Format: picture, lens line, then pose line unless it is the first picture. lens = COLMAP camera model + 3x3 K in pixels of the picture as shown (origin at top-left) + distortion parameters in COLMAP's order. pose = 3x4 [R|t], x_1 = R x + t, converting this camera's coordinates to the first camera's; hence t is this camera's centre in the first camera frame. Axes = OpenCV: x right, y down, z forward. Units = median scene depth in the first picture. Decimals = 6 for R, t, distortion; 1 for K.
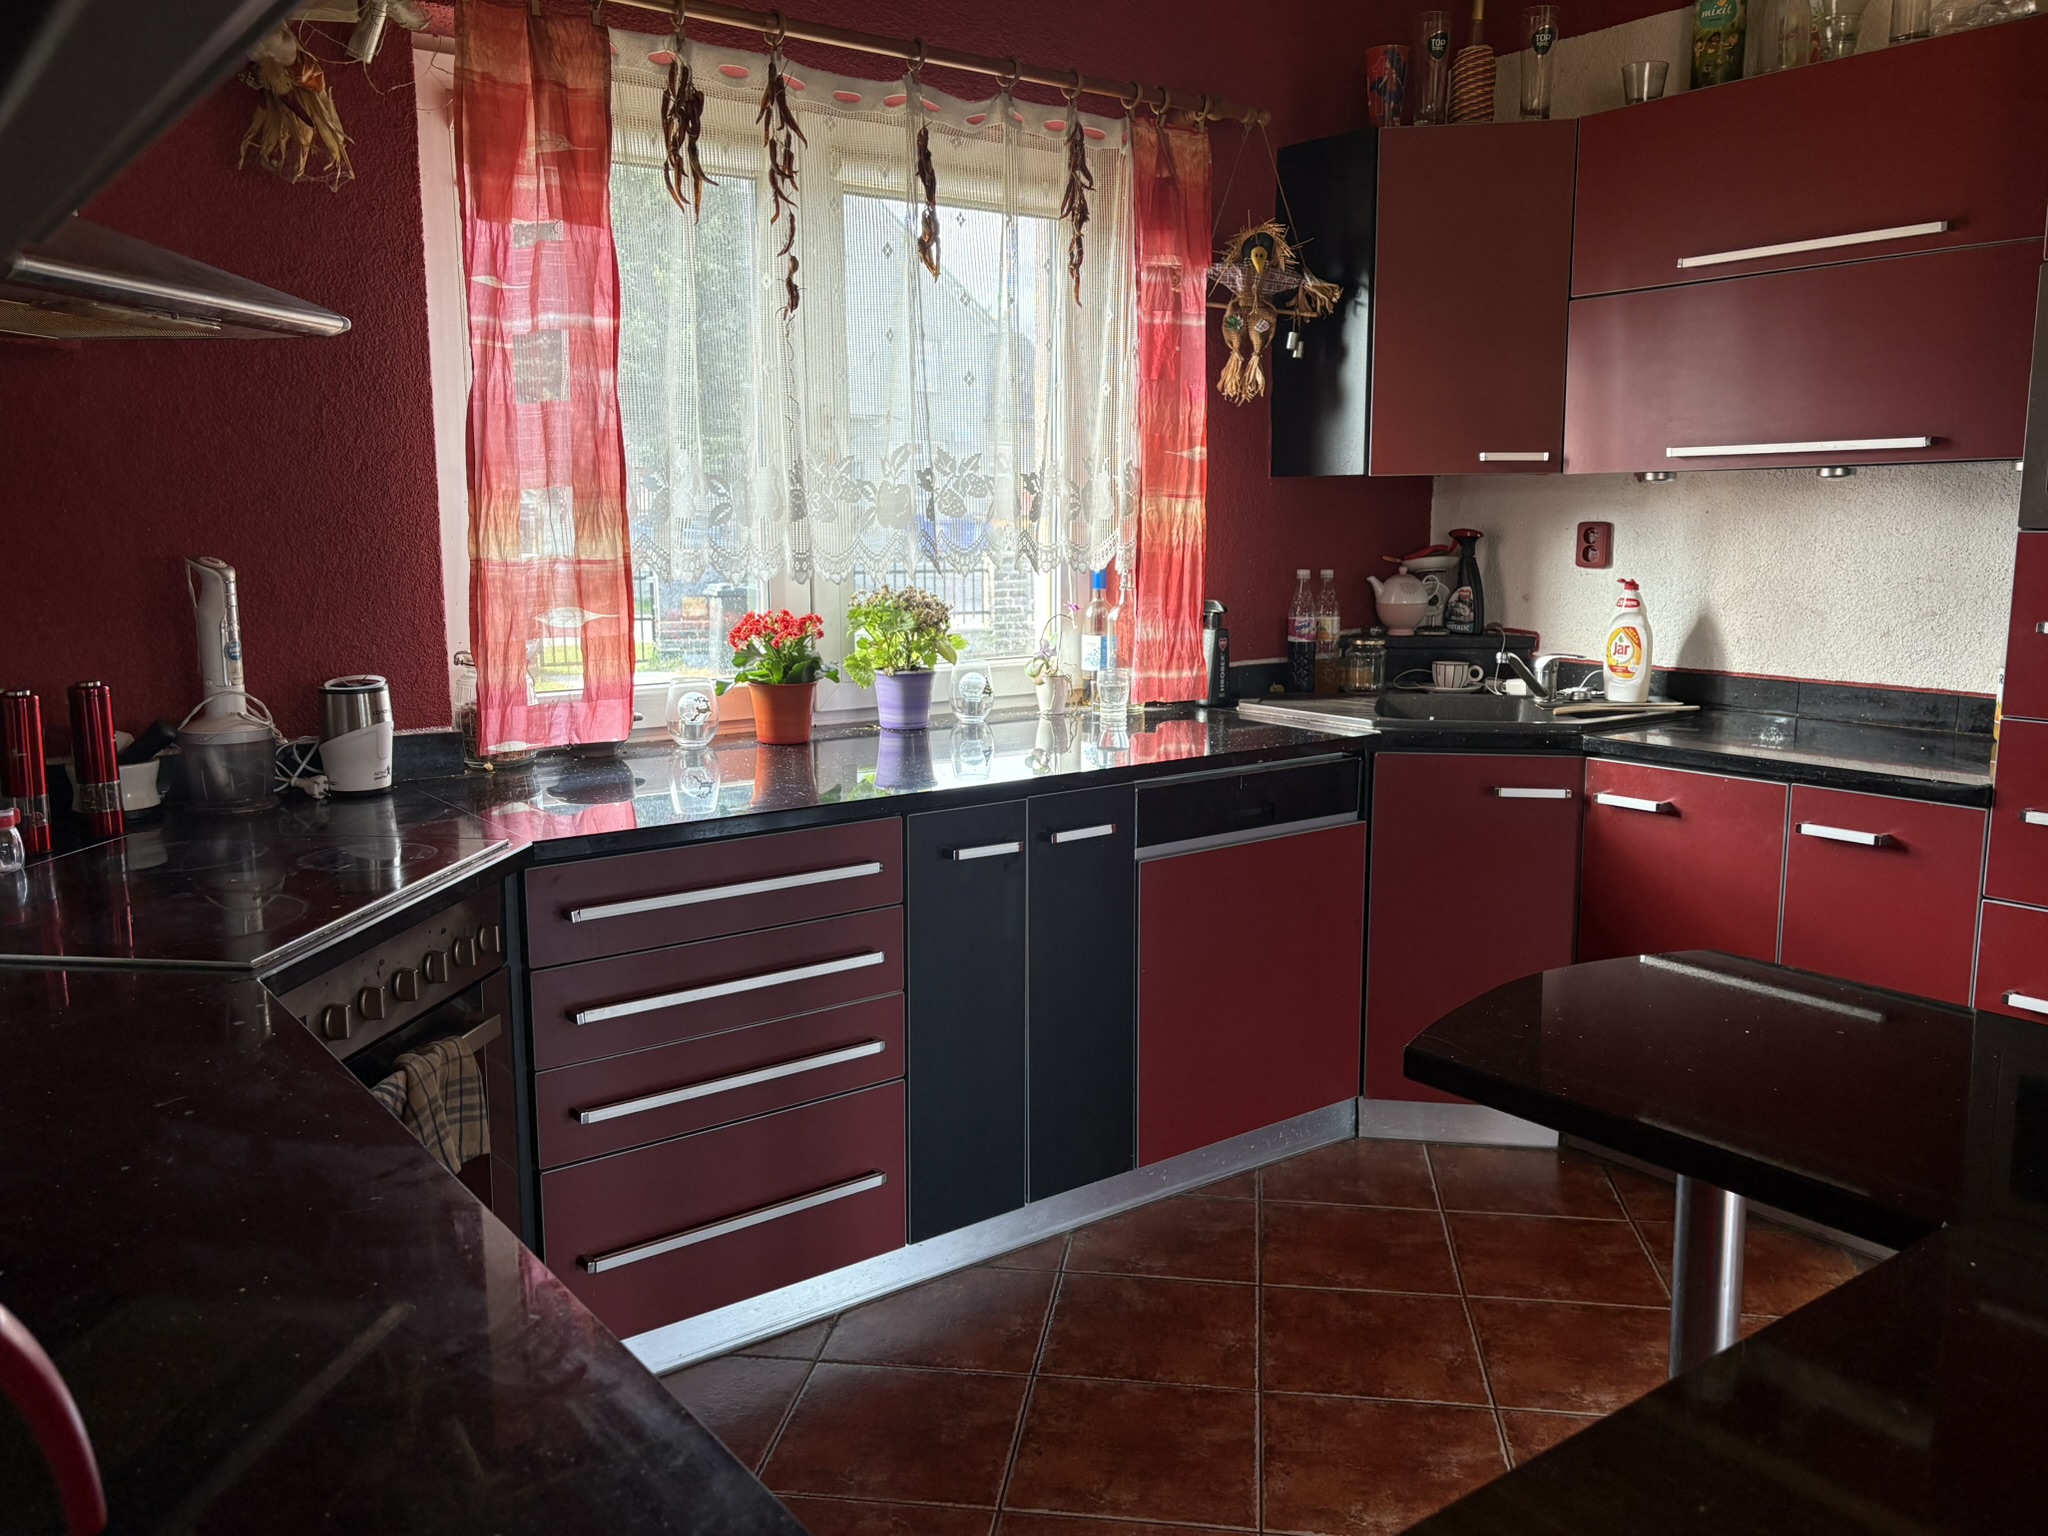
lens RADIAL K [[1643.8, 0, 1030.0], [0, 1643.8, 763.3], [0, 0, 1]] dist [0.003750, -0.012242]
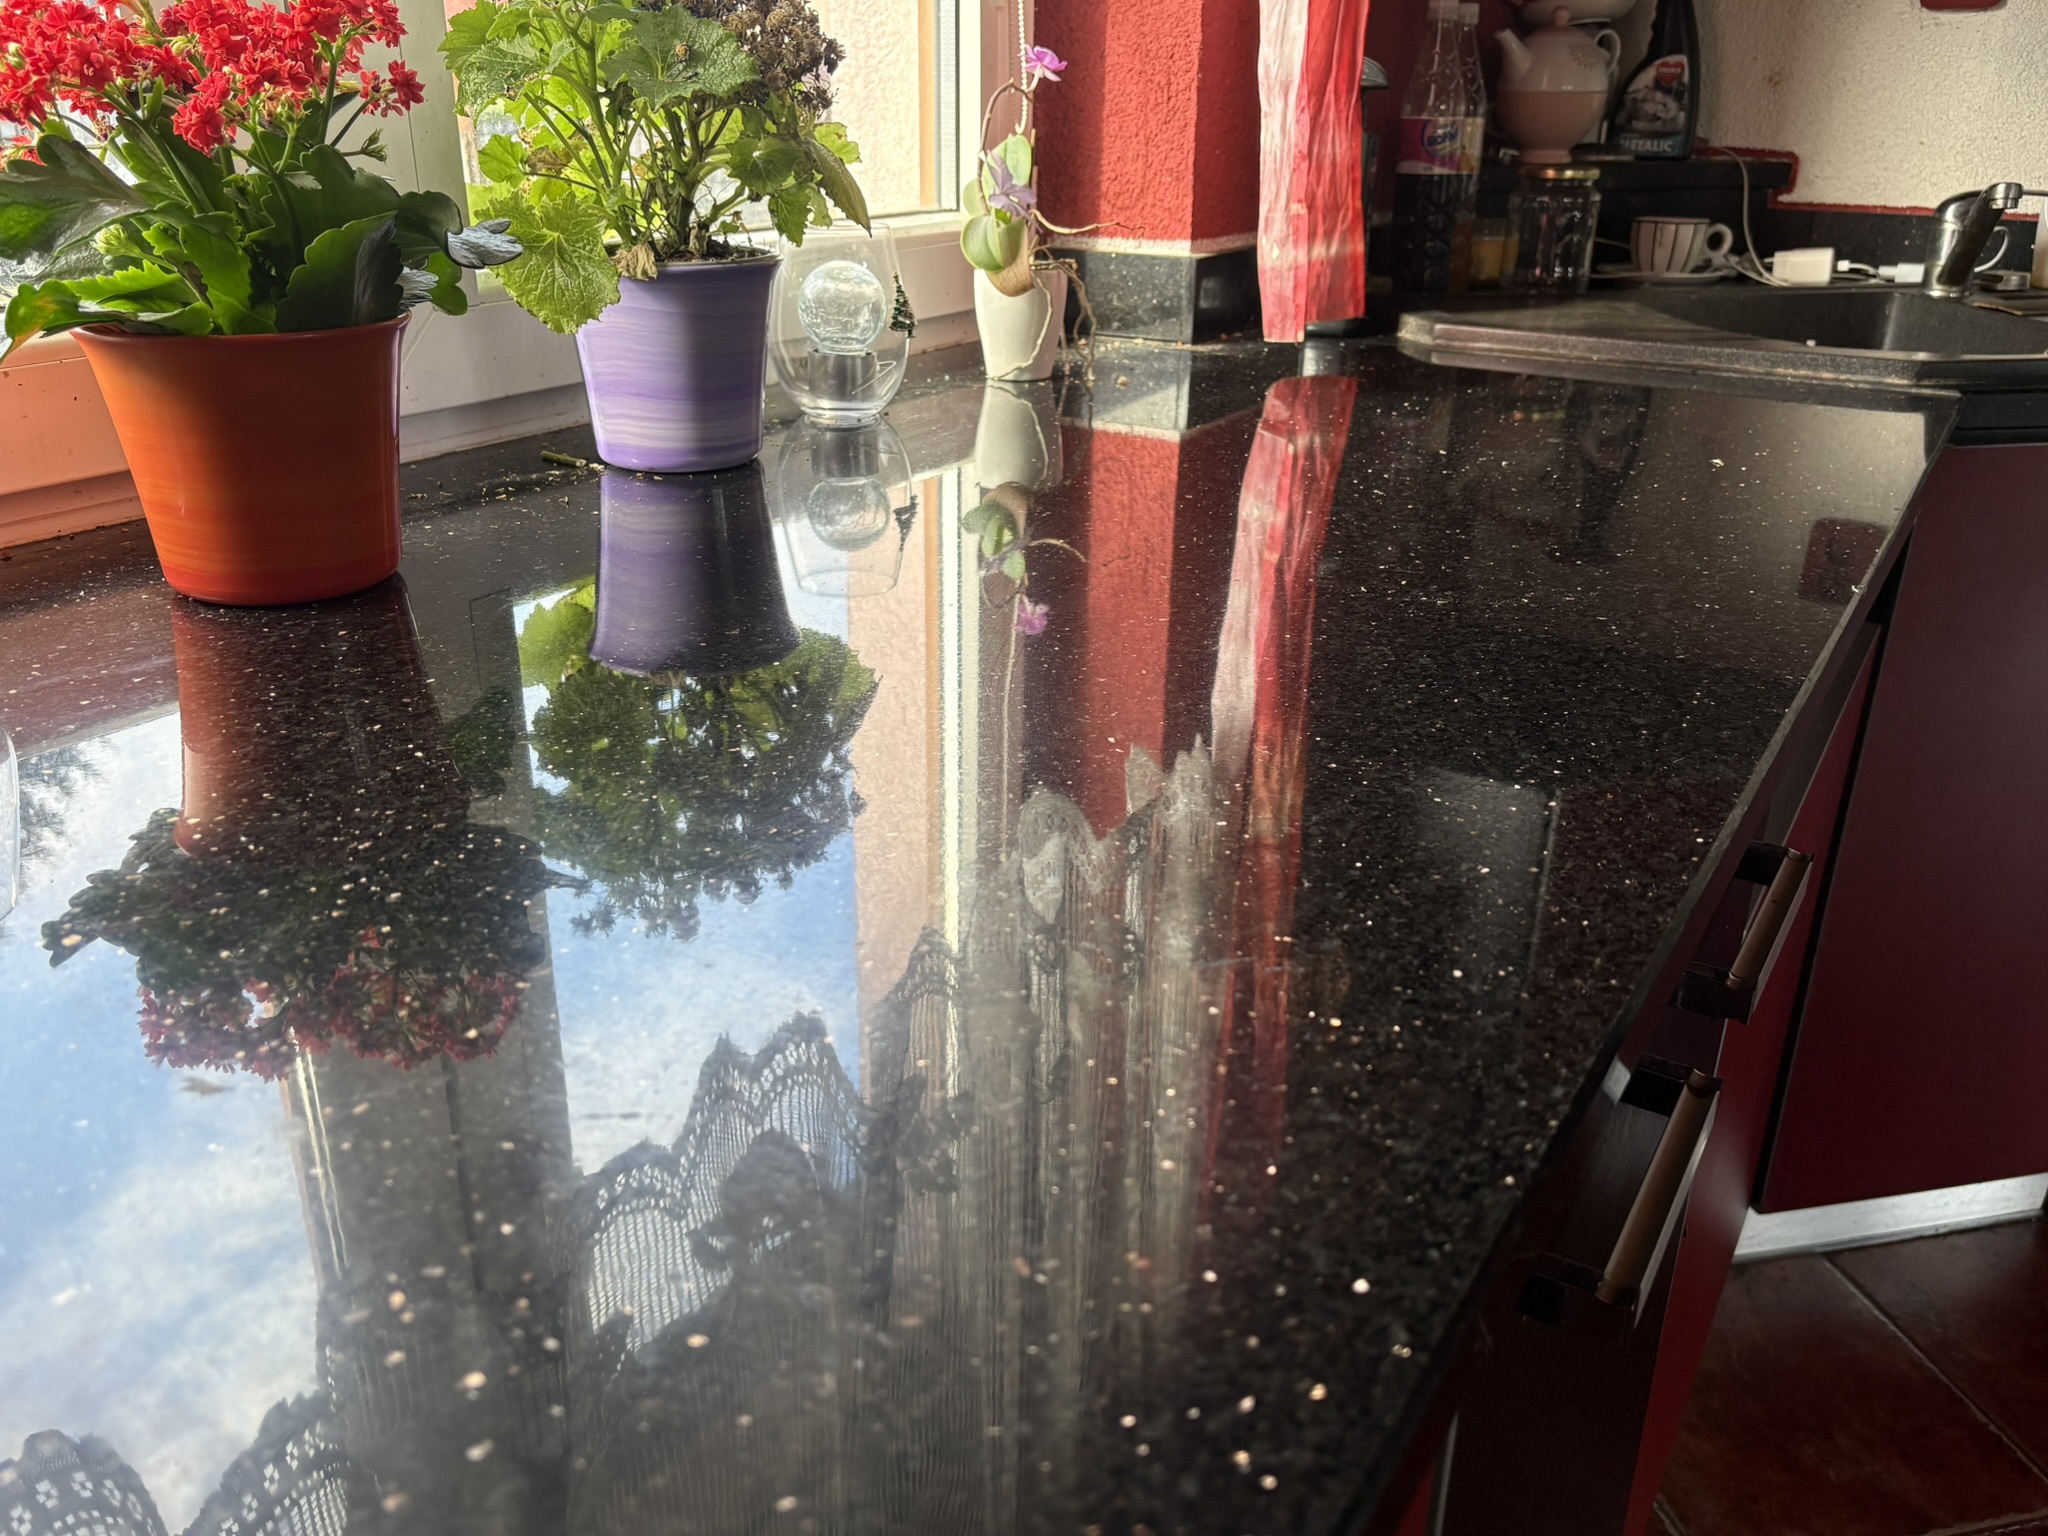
lens RADIAL K [[1643.8, 0, 1009.9], [0, 1643.8, 780.3], [0, 0, 1]] dist [0.003750, -0.012242]
pose [[0.935568, -0.128111, 0.329089, -0.127109], [0.043304, 0.966464, 0.253125, -0.038627], [-0.350481, -0.222564, 0.909741, 0.701494]]
